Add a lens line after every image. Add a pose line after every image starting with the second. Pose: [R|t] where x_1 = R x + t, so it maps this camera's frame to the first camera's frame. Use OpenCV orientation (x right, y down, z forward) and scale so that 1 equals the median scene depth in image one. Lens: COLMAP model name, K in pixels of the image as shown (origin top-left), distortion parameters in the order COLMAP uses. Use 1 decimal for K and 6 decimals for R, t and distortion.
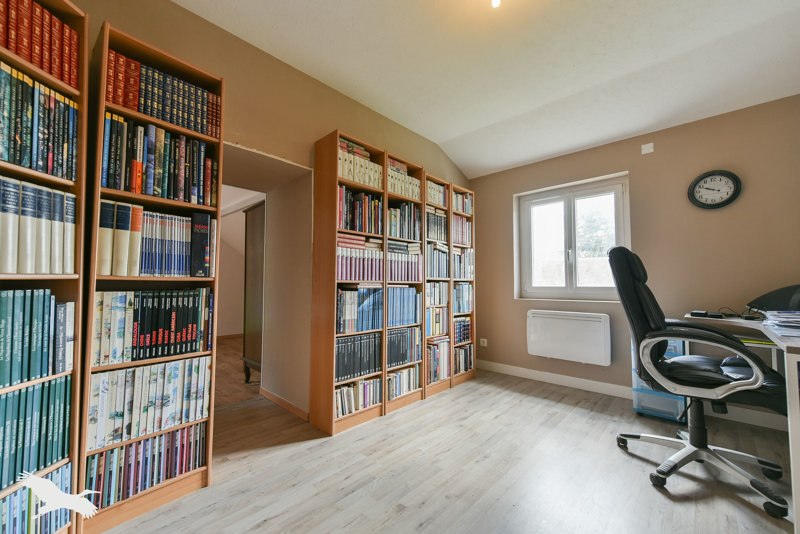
lens RADIAL K [[313.6, 0, 401.9], [0, 313.6, 269.2], [0, 0, 1]] dist [0.001243, 0.000013]
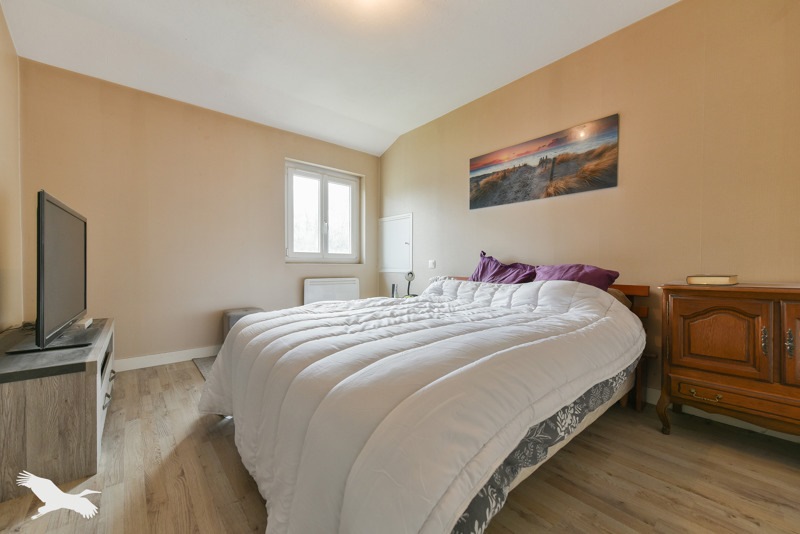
lens RADIAL K [[313.6, 0, 401.9], [0, 313.6, 269.2], [0, 0, 1]] dist [0.001243, 0.000013]
pose [[0.112590, -0.006741, 0.993619, -0.623284], [-0.046262, 0.998857, 0.012018, 0.089148], [-0.992564, -0.047319, 0.112149, 0.562109]]
